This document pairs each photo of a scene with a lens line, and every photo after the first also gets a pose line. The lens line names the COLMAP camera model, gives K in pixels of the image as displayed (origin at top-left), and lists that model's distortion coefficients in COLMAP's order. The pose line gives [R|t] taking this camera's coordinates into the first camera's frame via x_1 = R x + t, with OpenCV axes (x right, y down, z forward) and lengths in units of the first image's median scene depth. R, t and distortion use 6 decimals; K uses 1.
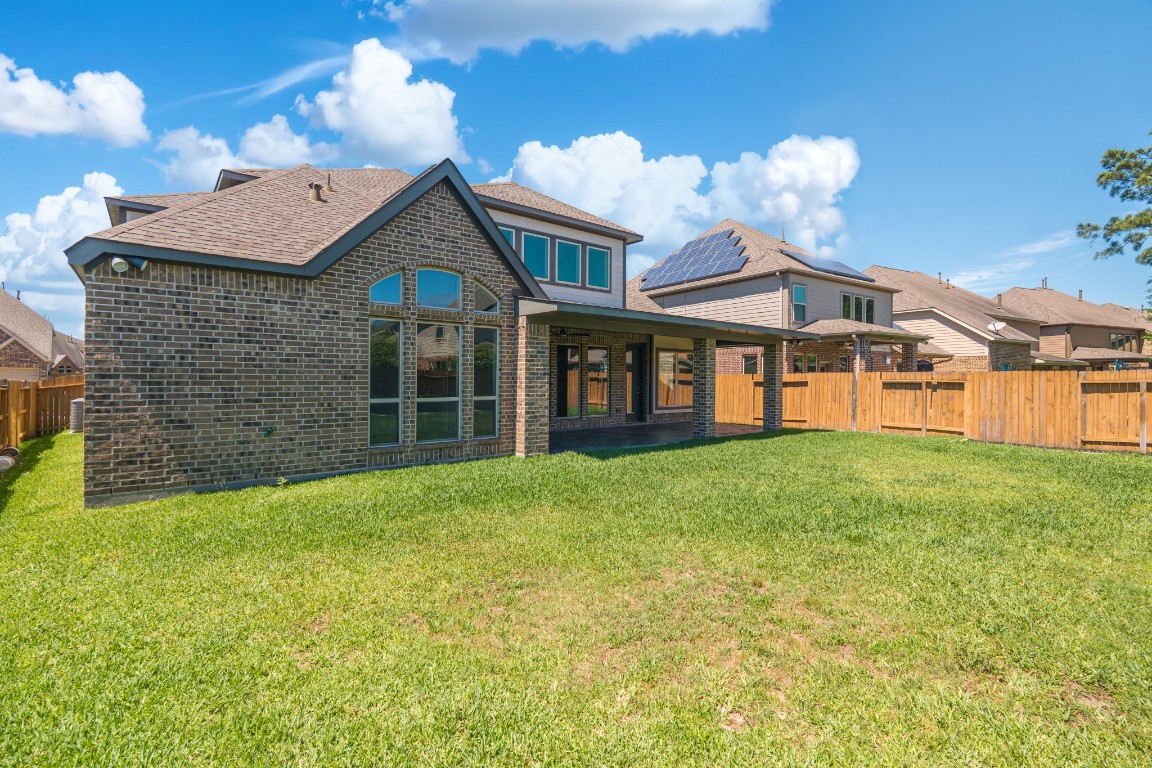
lens RADIAL K [[511.8, 0, 575.0], [0, 511.8, 383.7], [0, 0, 1]] dist [0.002674, -0.001867]
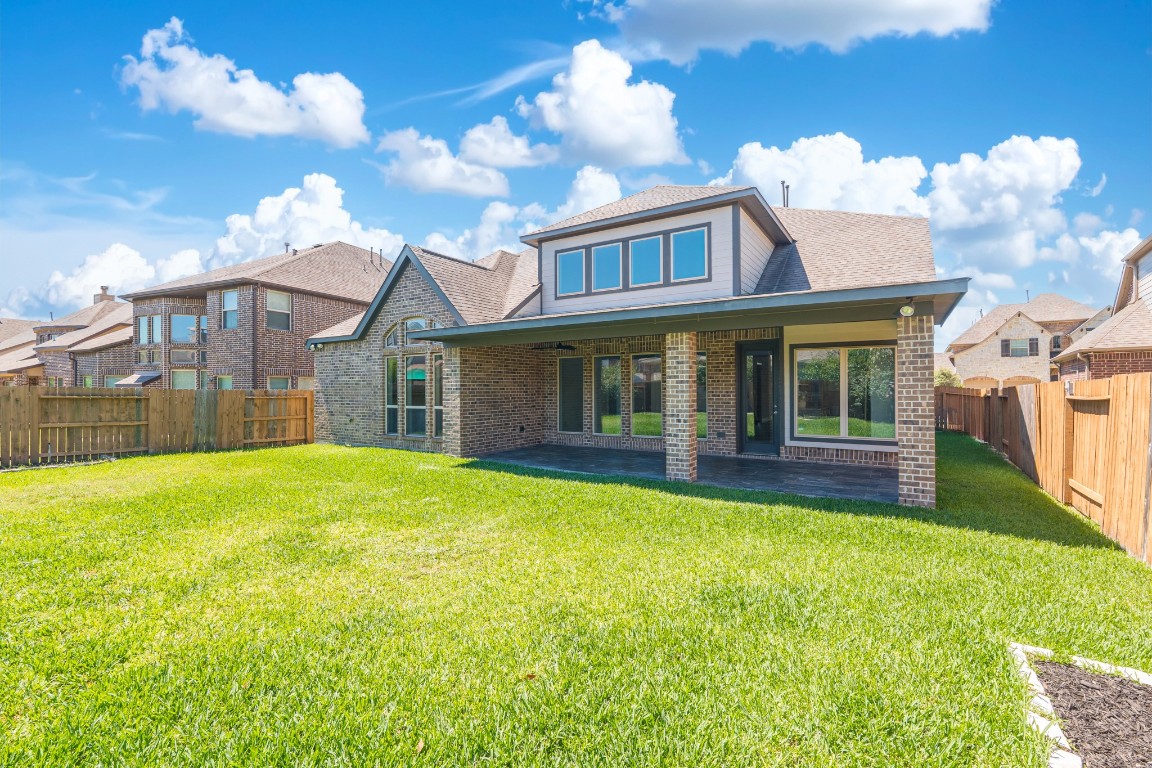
lens RADIAL K [[511.8, 0, 573.8], [0, 511.8, 385.5], [0, 0, 1]] dist [0.002674, -0.001867]
pose [[0.305904, -0.011191, -0.951997, 1.154837], [-0.006408, 0.999884, -0.013813, -0.013026], [0.952041, 0.010326, 0.305796, 0.895742]]
